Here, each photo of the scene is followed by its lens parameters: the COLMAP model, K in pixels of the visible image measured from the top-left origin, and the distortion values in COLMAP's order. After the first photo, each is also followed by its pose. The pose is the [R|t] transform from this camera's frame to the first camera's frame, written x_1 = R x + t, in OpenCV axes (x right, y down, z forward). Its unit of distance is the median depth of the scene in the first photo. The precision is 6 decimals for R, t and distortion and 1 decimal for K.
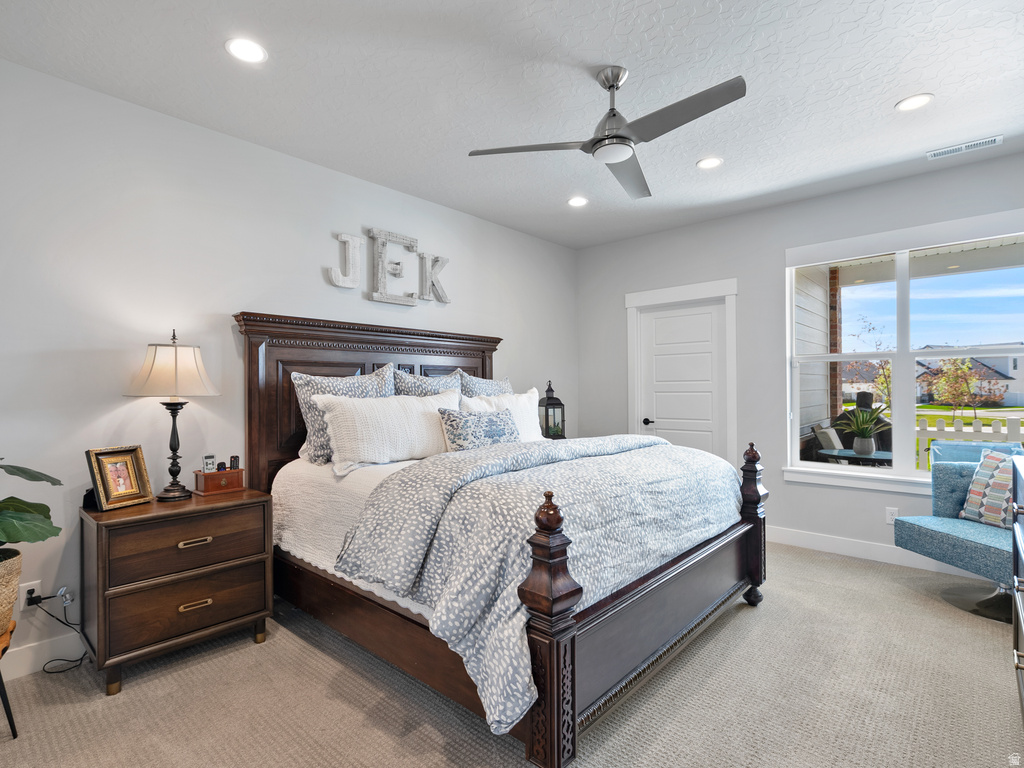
lens RADIAL K [[519.9, 0, 512.0], [0, 519.9, 384.0], [0, 0, 1]] dist [0.000146, -0.000300]
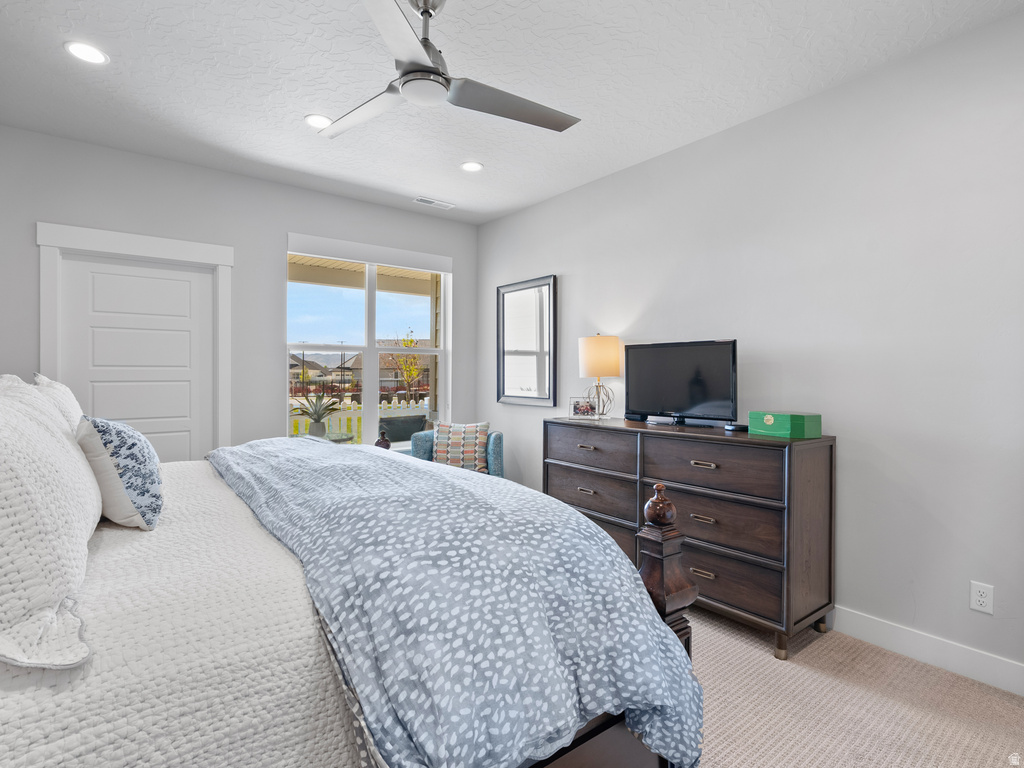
lens RADIAL K [[519.9, 0, 512.0], [0, 519.9, 384.0], [0, 0, 1]] dist [0.000146, -0.000300]
pose [[0.181509, -0.008820, 0.983350, -0.493119], [-0.009063, 0.999902, 0.010641, 0.009926], [-0.983348, -0.010844, 0.181411, 0.599109]]
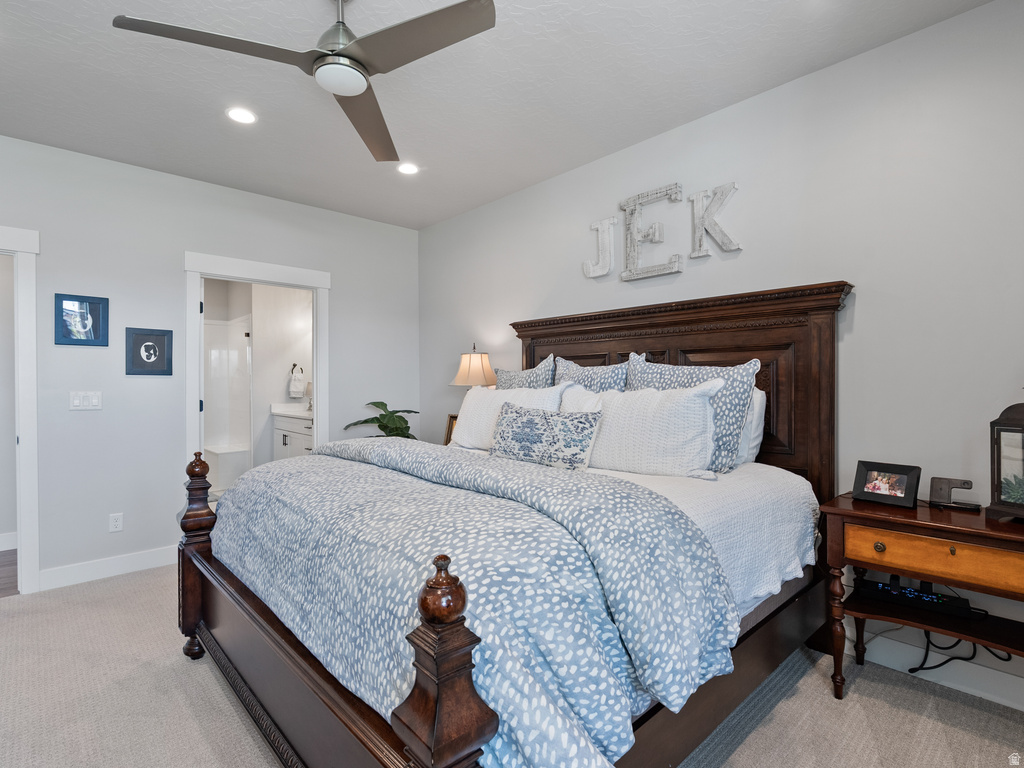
lens RADIAL K [[519.9, 0, 512.0], [0, 519.9, 384.0], [0, 0, 1]] dist [0.000146, -0.000300]
pose [[-0.094975, 0.006119, -0.995461, 0.695221], [0.007053, 0.999960, 0.005474, 0.007020], [0.995455, -0.006501, -0.095014, 0.970294]]
